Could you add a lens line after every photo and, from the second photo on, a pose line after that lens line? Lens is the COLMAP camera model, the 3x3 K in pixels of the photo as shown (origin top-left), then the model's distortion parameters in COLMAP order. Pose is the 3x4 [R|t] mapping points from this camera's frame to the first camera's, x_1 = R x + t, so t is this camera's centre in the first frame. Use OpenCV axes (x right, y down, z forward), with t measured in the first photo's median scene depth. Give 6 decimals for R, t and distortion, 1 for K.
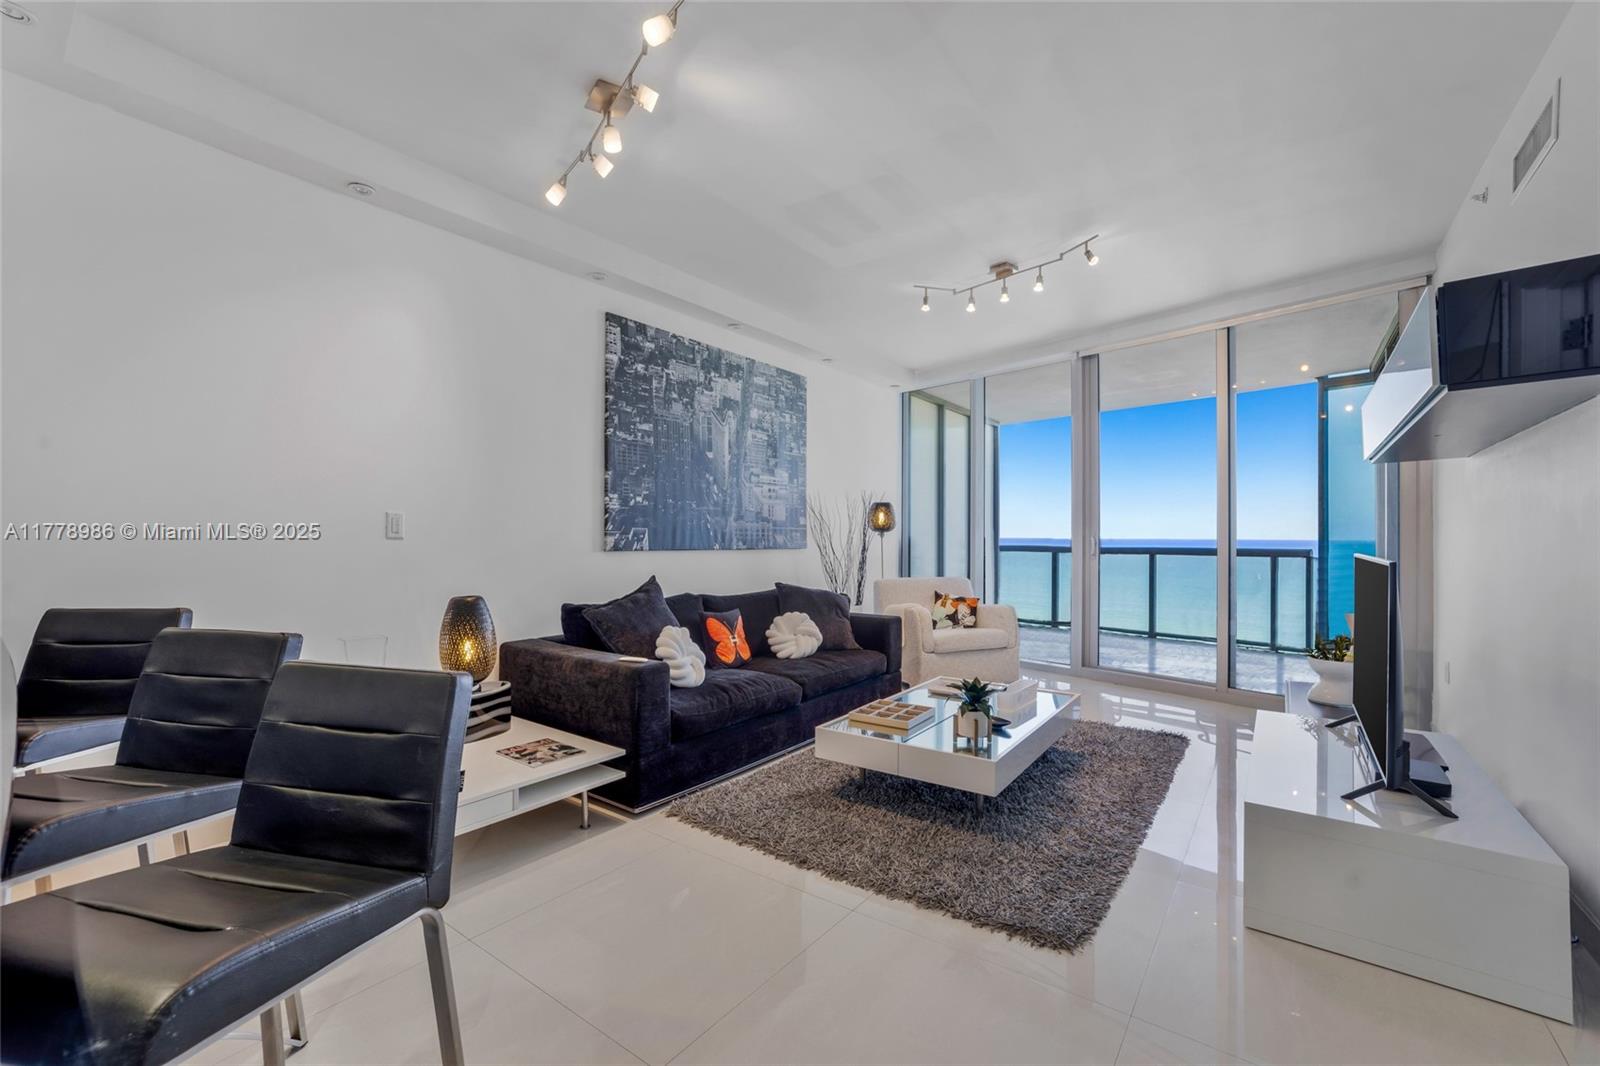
lens RADIAL K [[688.6, 0, 802.3], [0, 688.6, 526.9], [0, 0, 1]] dist [-0.033742, 0.020570]
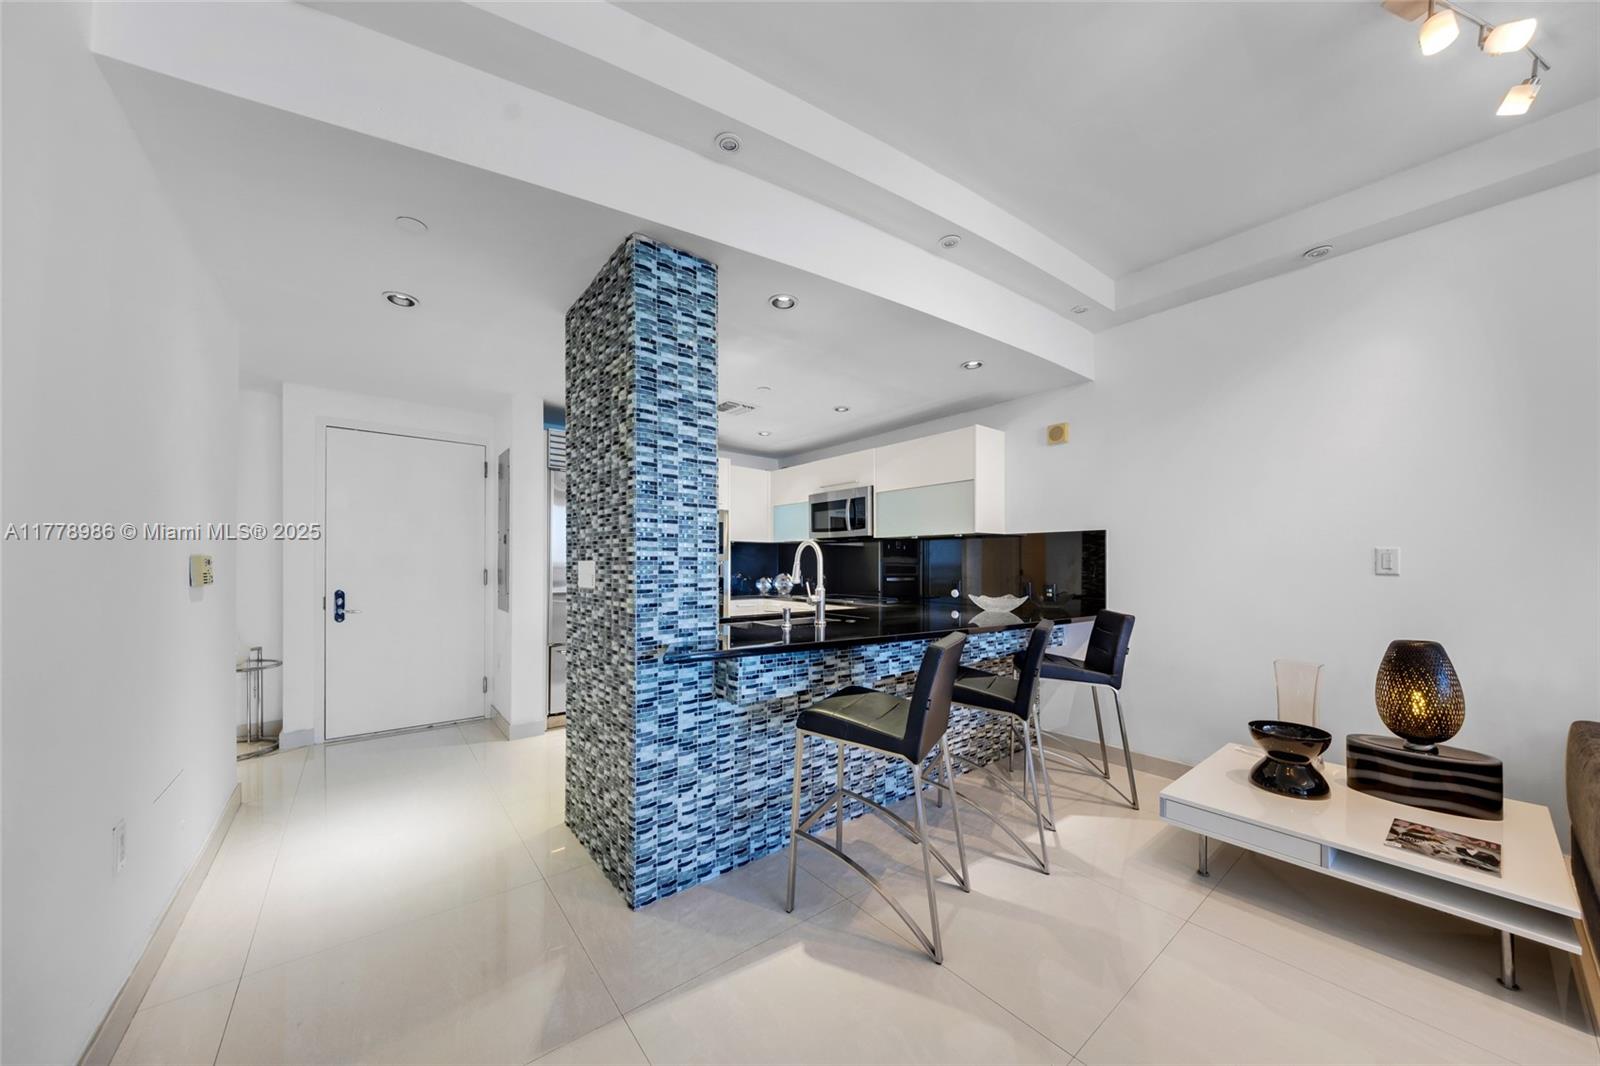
lens RADIAL K [[540.7, 0, 798.6], [0, 540.7, 559.0], [0, 0, 1]] dist [0.001485, -0.000180]
pose [[-0.257518, -0.017246, -0.966120, 0.255194], [0.005891, 0.999794, -0.019418, 0.002935], [0.966256, -0.010692, -0.257363, 0.265609]]
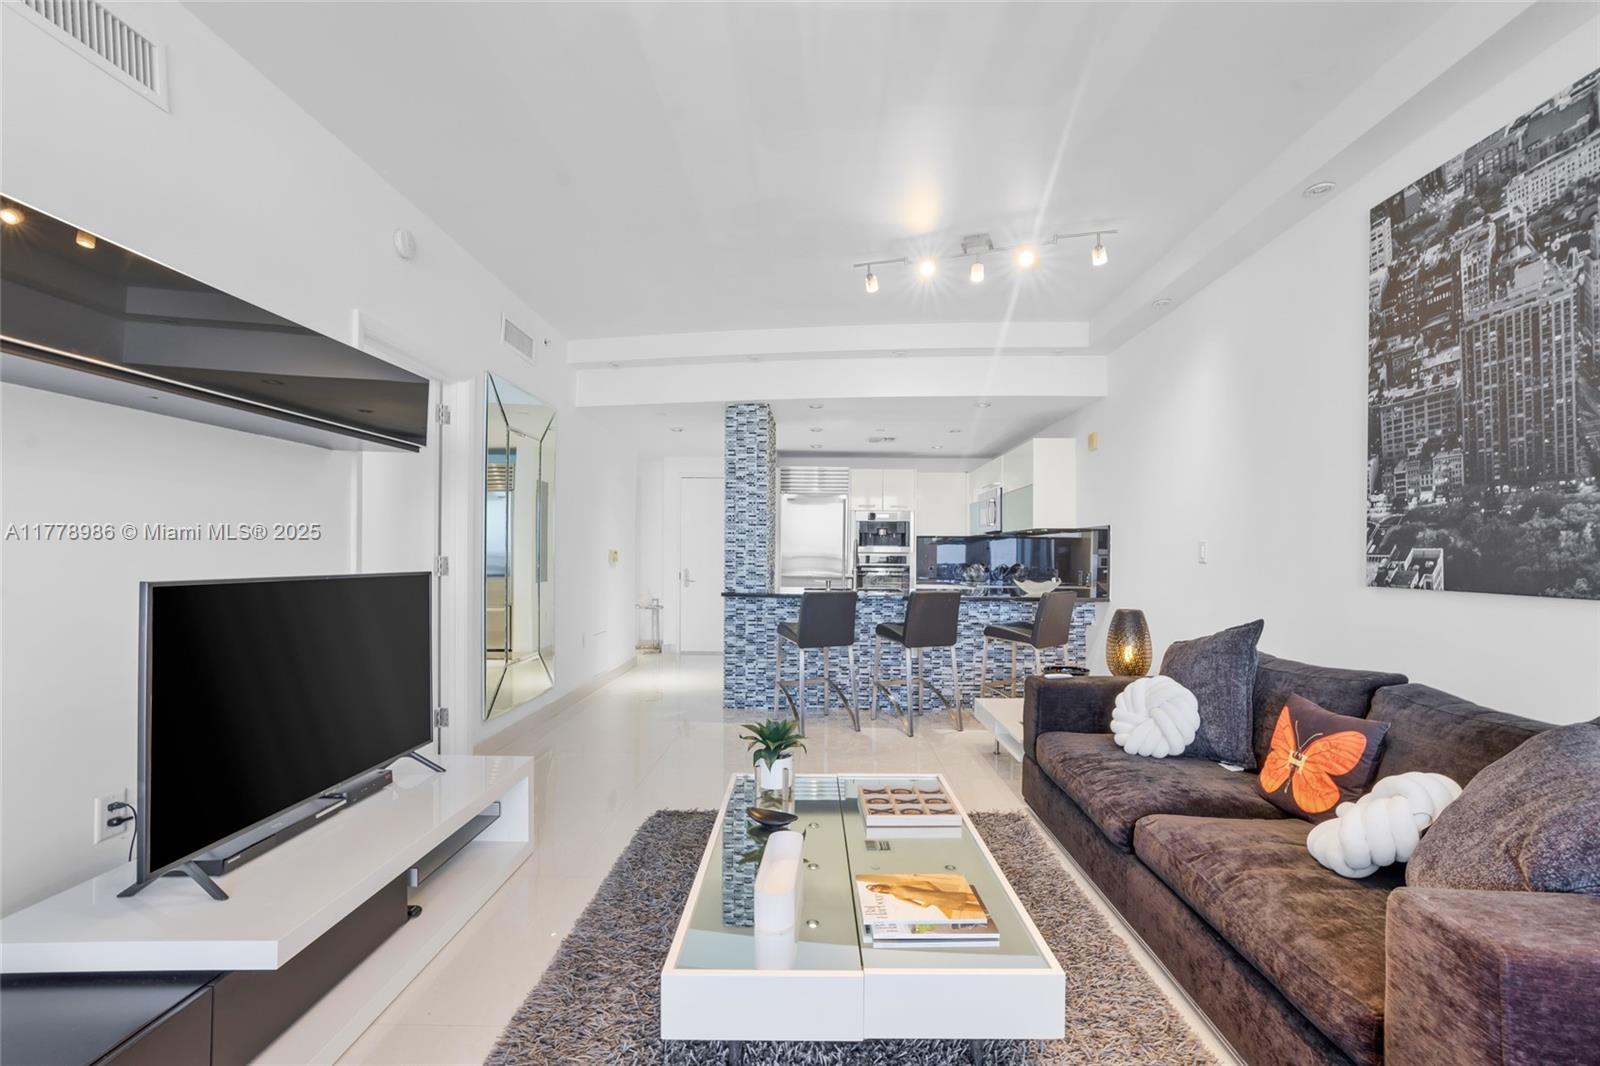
lens RADIAL K [[688.6, 0, 805.1], [0, 688.6, 551.2], [0, 0, 1]] dist [-0.033742, 0.020570]
pose [[-0.817284, -0.015271, -0.576032, 0.453894], [-0.005369, 0.999807, -0.018887, 0.015719], [0.576209, -0.012343, -0.817209, 1.092490]]
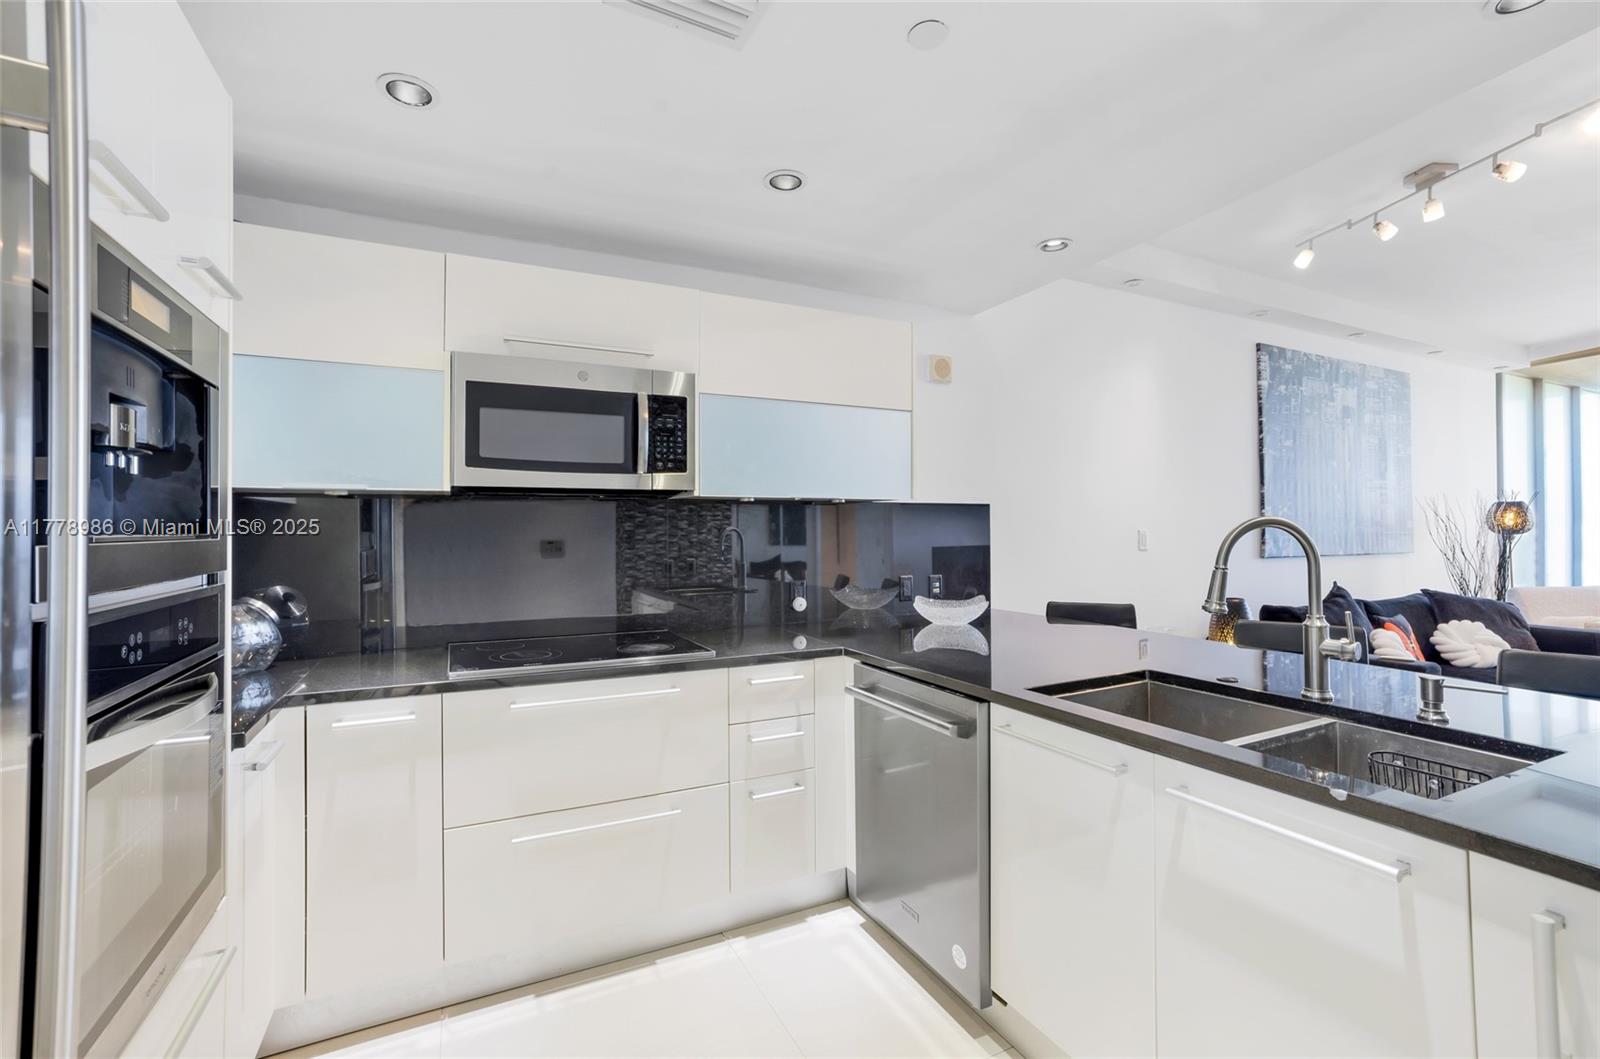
lens RADIAL K [[692.8, 0, 795.9], [0, 692.8, 519.4], [0, 0, 1]] dist [-0.020712, 0.008187]
pose [[0.888827, -0.016551, -0.457943, -0.404267], [0.016428, 0.999856, -0.004251, -0.031461], [0.457947, -0.003744, 0.888971, -0.302713]]
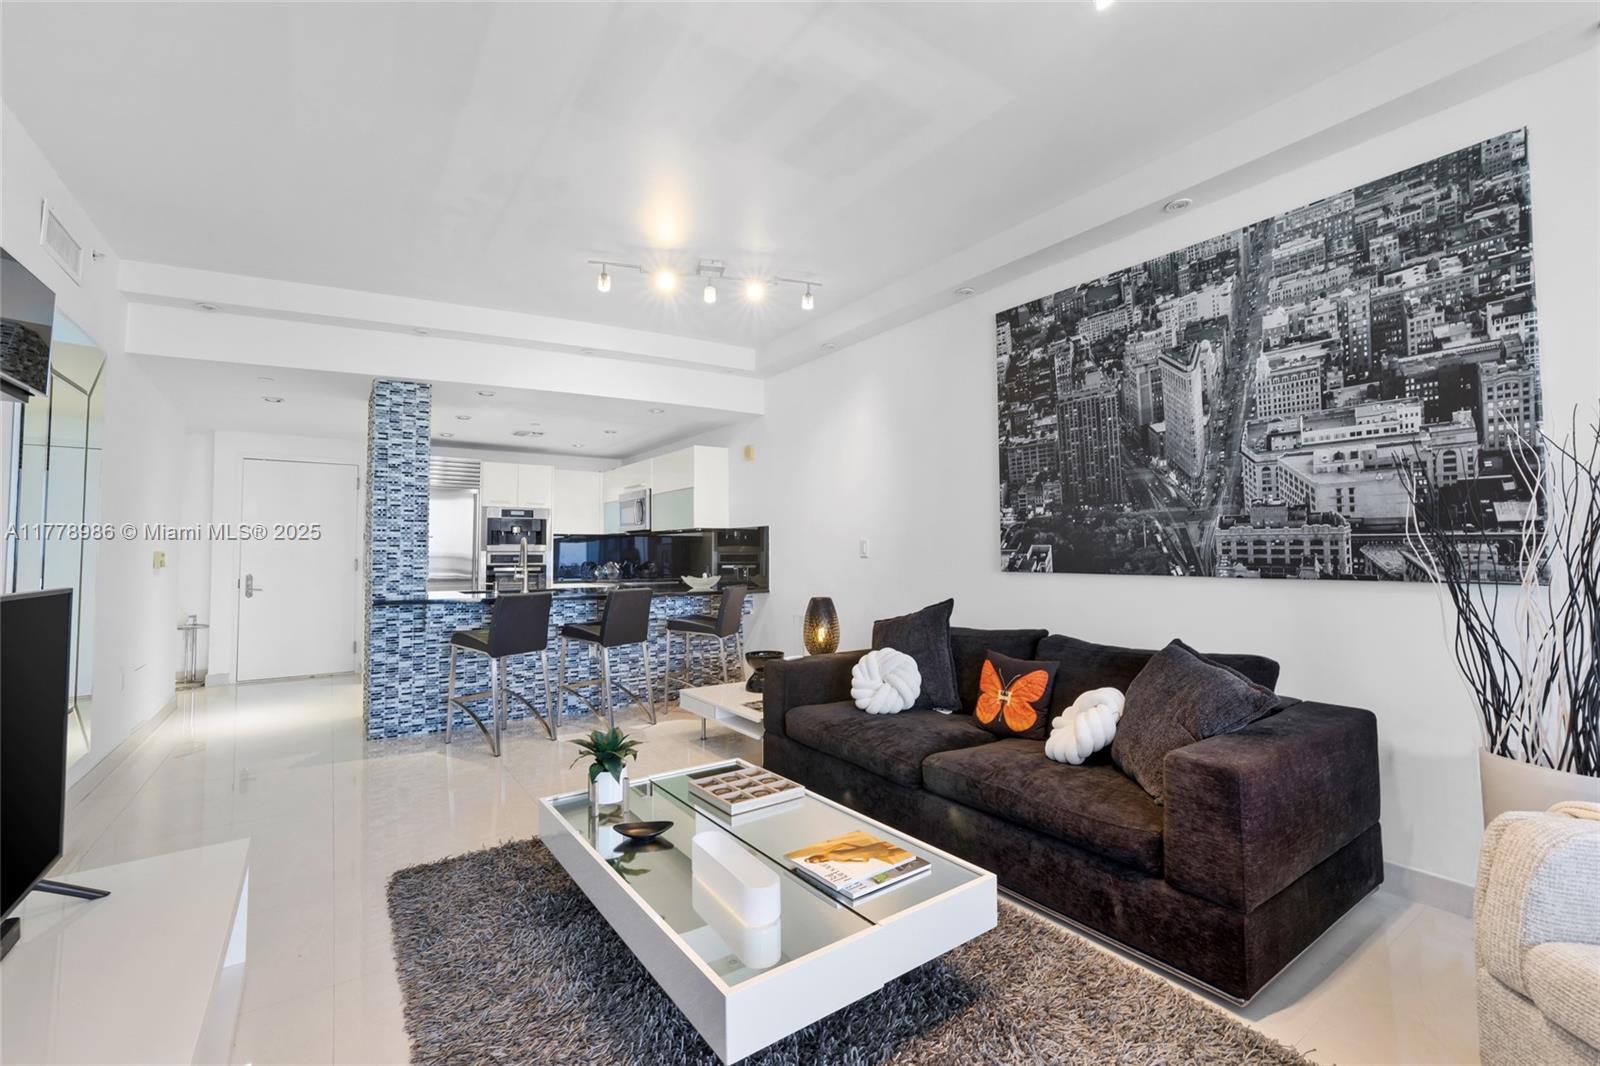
lens RADIAL K [[688.6, 0, 780.5], [0, 688.6, 512.6], [0, 0, 1]] dist [-0.033742, 0.020570]
pose [[-0.343853, -0.059541, -0.937134, 0.609325], [0.013979, 0.997553, -0.068509, 0.013996], [0.938919, -0.036657, -0.342179, 0.934327]]
